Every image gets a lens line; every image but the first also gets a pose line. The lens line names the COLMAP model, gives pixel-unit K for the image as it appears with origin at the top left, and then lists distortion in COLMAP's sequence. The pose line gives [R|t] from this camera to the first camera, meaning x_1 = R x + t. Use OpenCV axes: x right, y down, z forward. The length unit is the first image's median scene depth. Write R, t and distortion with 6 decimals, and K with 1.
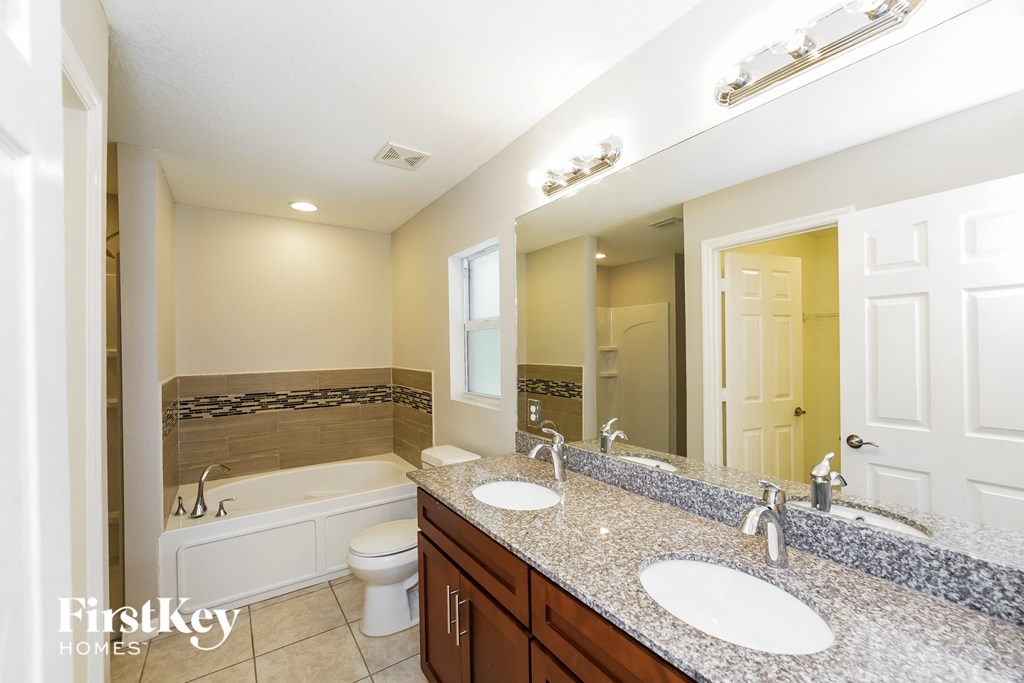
lens RADIAL K [[421.3, 0, 512.0], [0, 421.3, 356.7], [0, 0, 1]] dist [-0.012687, -0.000033]
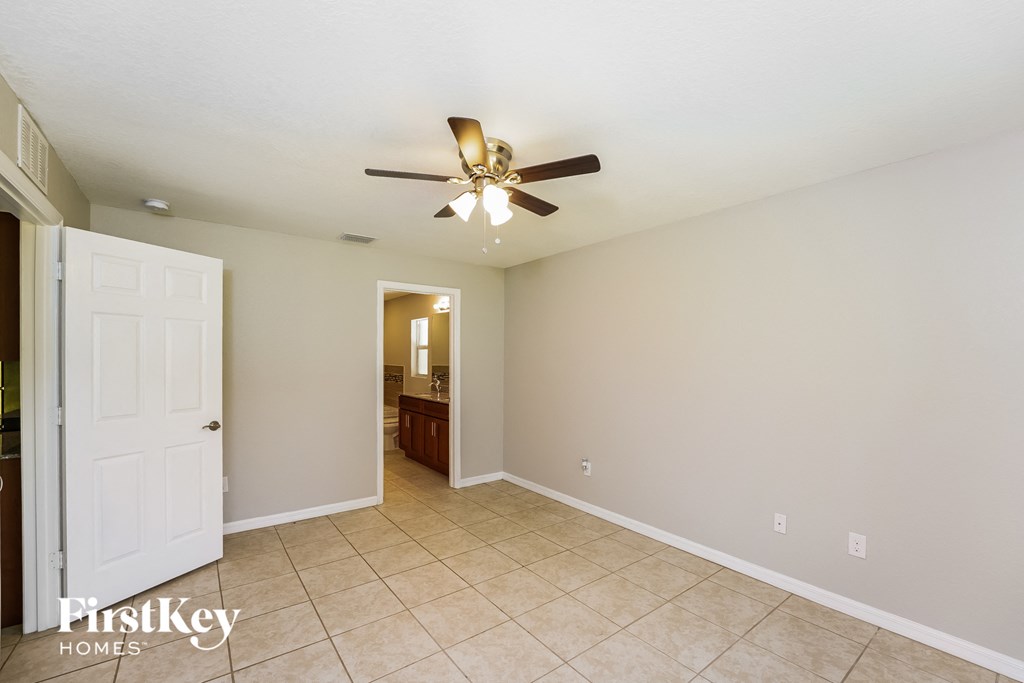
lens RADIAL K [[421.3, 0, 512.0], [0, 421.3, 356.7], [0, 0, 1]] dist [-0.012687, -0.000033]
pose [[0.997619, 0.019927, 0.066030, 0.310392], [-0.018852, 0.999680, -0.016861, 0.010938], [-0.066344, 0.015576, 0.997675, -1.675809]]
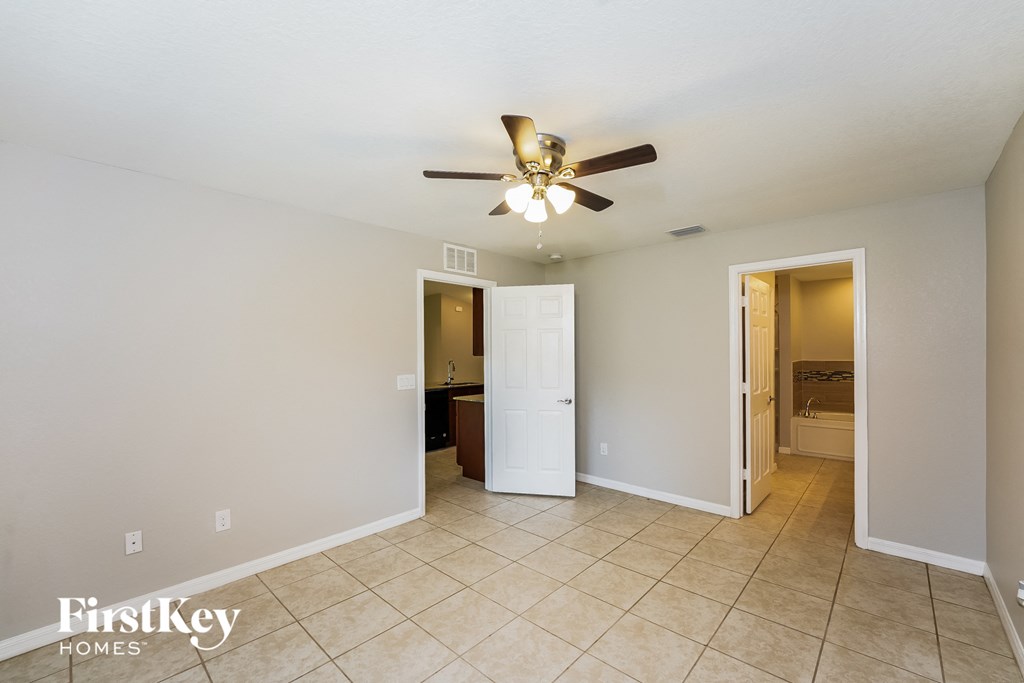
lens RADIAL K [[432.3, 0, 534.0], [0, 432.3, 339.3], [0, 0, 1]] dist [-0.011040, -0.000107]
pose [[0.275875, -0.007141, -0.961167, 1.121181], [-0.012347, 0.999864, -0.010972, -0.023581], [0.961114, 0.014895, 0.275749, -1.112039]]
